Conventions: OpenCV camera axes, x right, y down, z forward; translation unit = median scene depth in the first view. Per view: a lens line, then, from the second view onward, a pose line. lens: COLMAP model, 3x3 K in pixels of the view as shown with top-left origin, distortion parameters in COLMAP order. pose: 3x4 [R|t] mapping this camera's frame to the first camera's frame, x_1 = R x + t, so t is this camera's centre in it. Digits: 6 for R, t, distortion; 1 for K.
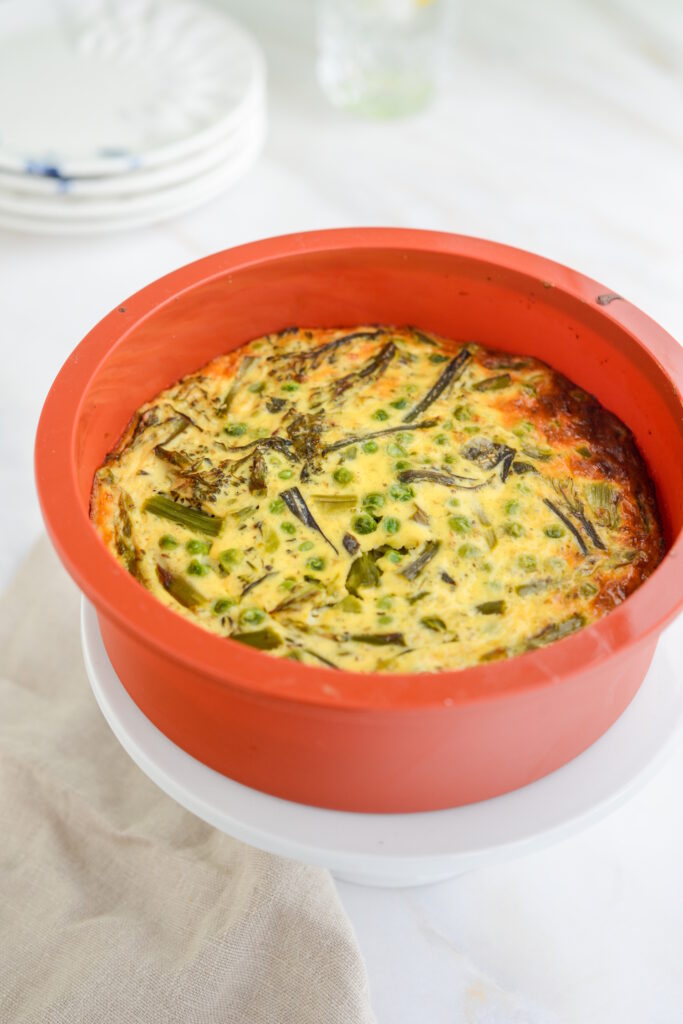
lens RADIAL K [[1630.4, 0, 341.5], [0, 1630.4, 512.0], [0, 0, 1]] dist [-0.005658, -0.026150]
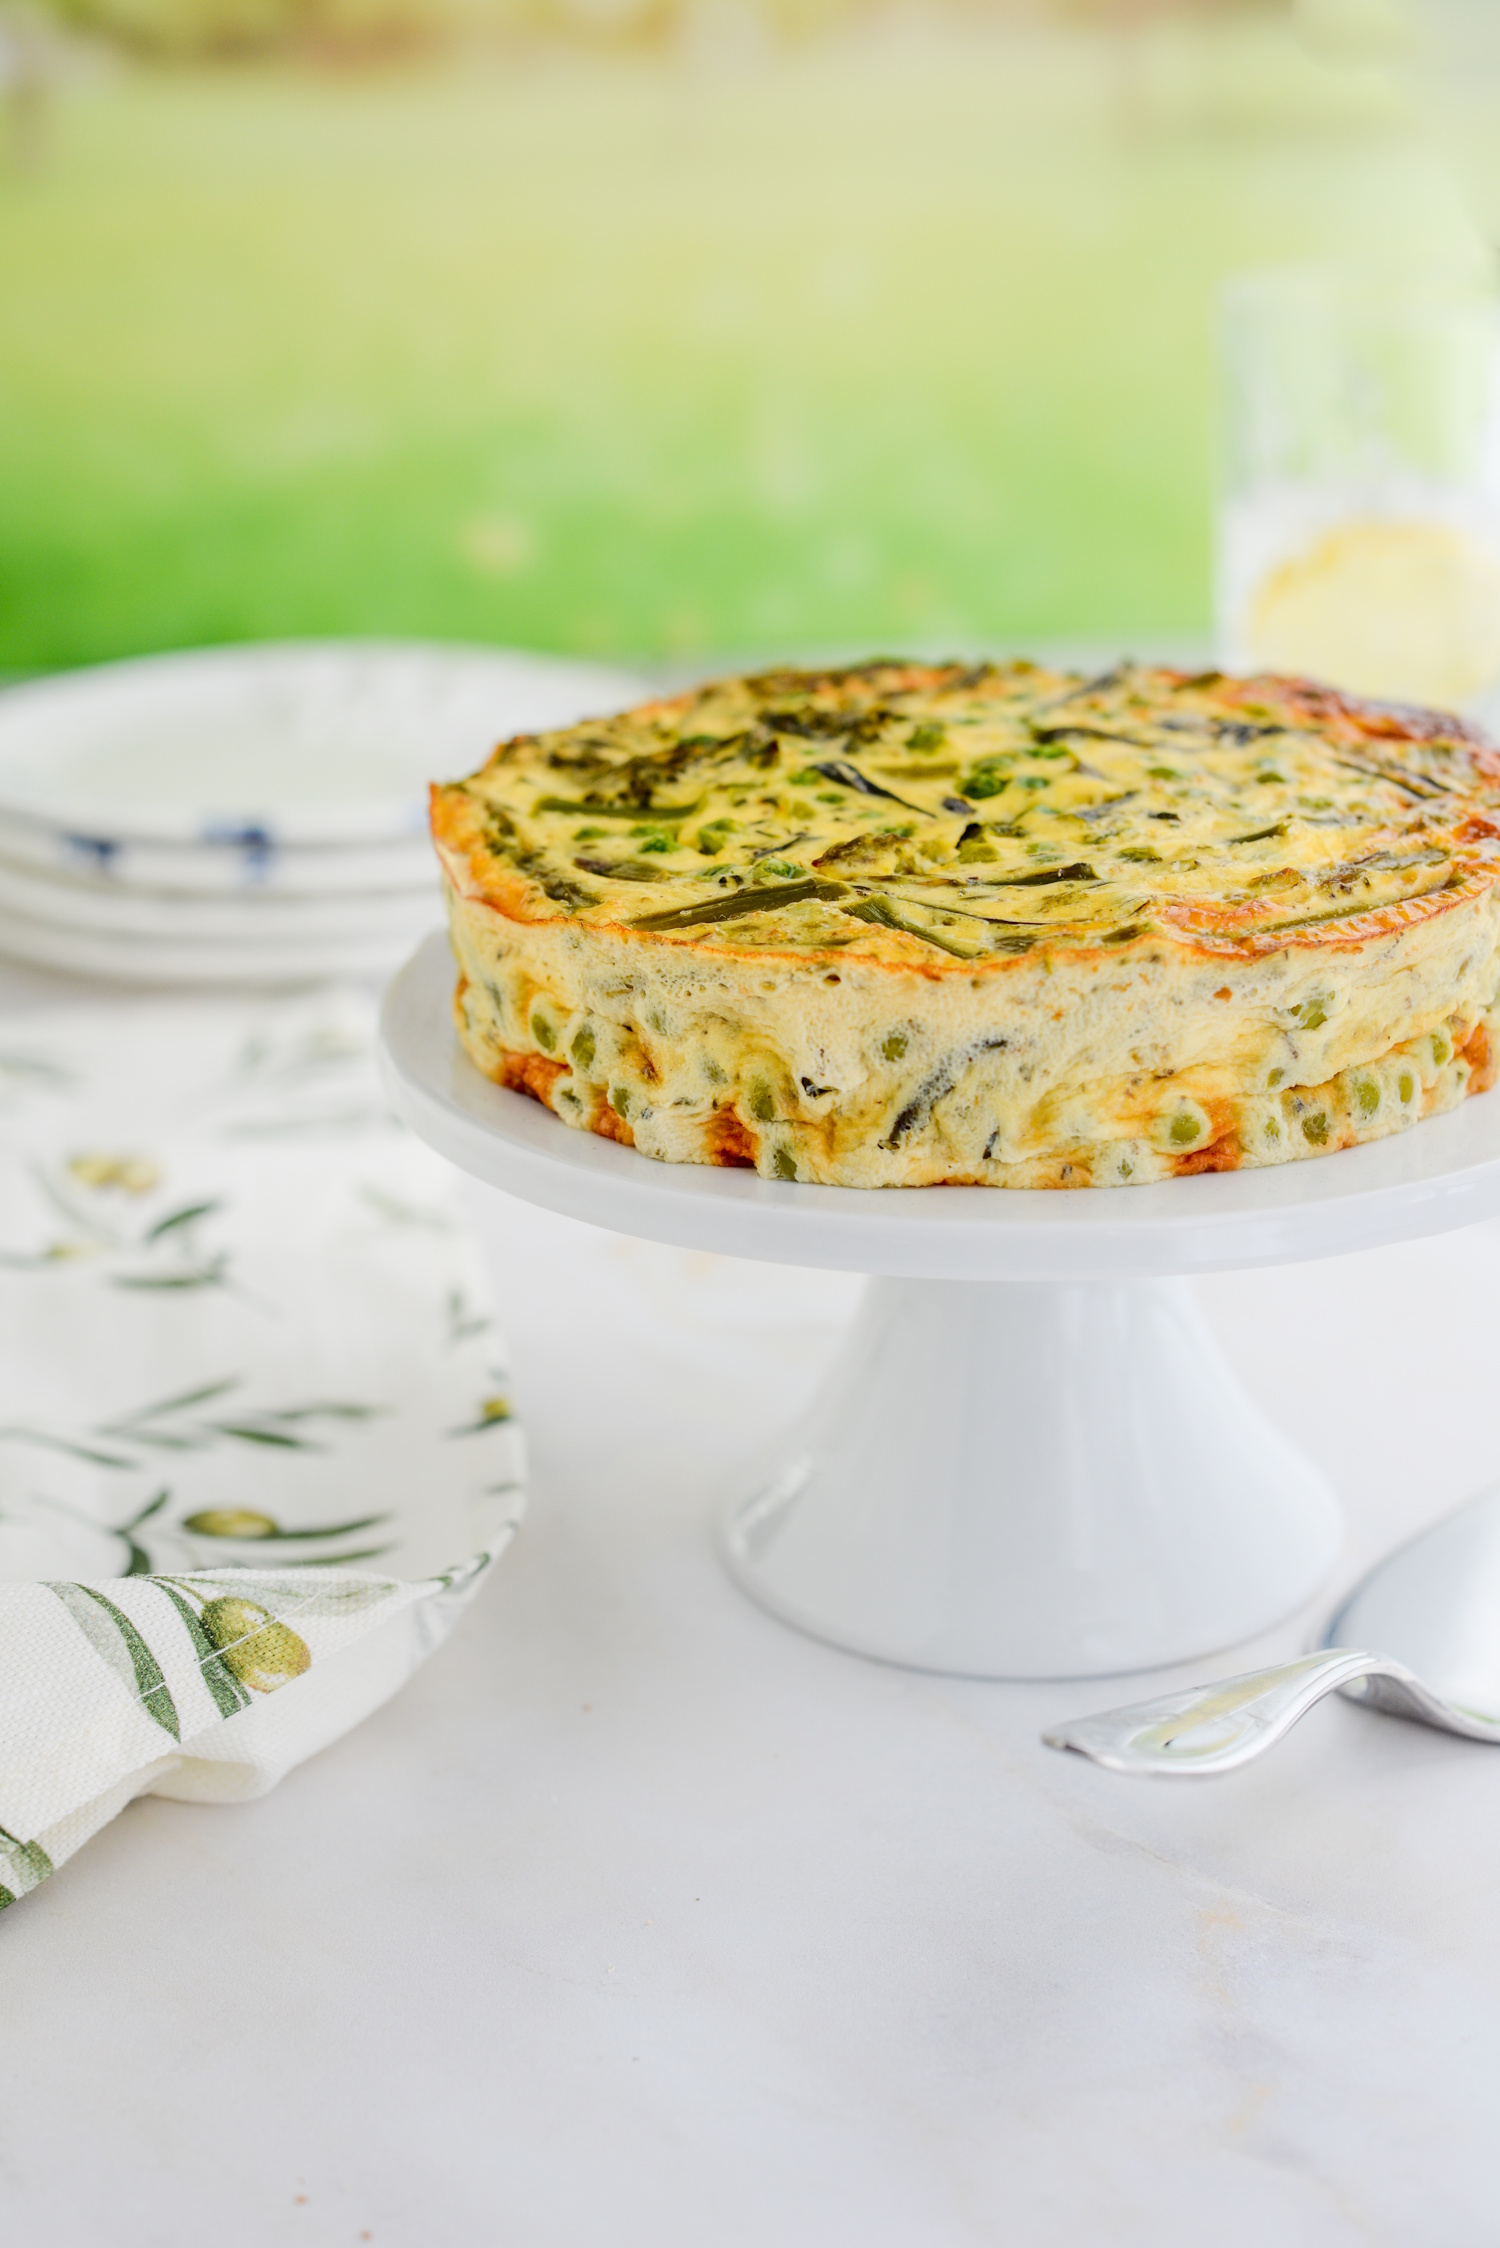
lens RADIAL K [[3581.5, 0, 826.5], [0, 3581.5, 1123.4], [0, 0, 1]] dist [0.017547, 0.000031]
pose [[0.996801, -0.058875, 0.054044, -0.097198], [0.076105, 0.905702, -0.417027, 0.548880], [-0.024395, 0.419806, 0.907286, 0.043664]]
